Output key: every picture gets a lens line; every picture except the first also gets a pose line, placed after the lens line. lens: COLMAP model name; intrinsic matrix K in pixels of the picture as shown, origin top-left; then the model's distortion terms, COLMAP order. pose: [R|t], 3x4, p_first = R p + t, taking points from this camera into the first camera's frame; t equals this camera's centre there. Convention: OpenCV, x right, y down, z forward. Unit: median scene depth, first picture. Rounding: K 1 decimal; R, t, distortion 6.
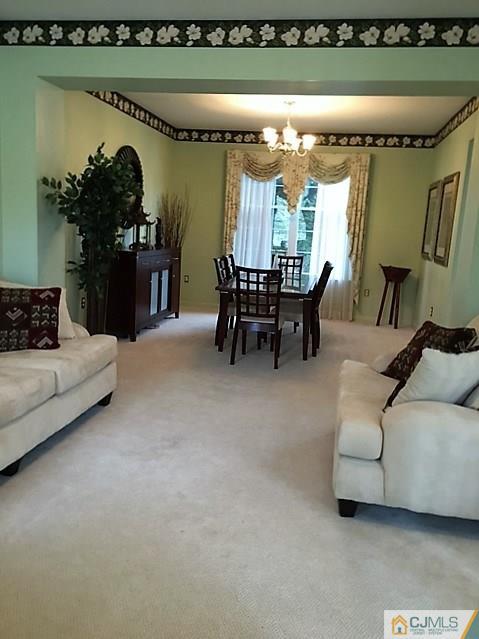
lens RADIAL K [[531.8, 0, 239.5], [0, 531.8, 319.5], [0, 0, 1]] dist [0.071499, -0.076557]
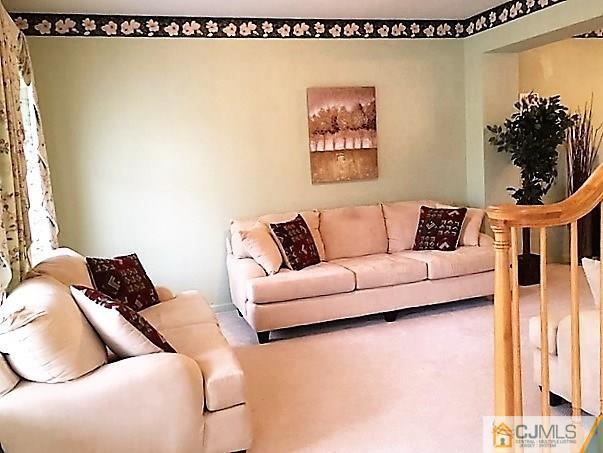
lens RADIAL K [[512.6, 0, 301.5], [0, 512.6, 226.5], [0, 0, 1]] dist [0.082333, -0.107236]
pose [[0.507193, 0.030006, -0.861310, 0.626469], [-0.062822, 0.998022, -0.002224, 0.017885], [0.859540, 0.055238, 0.508075, -0.031486]]
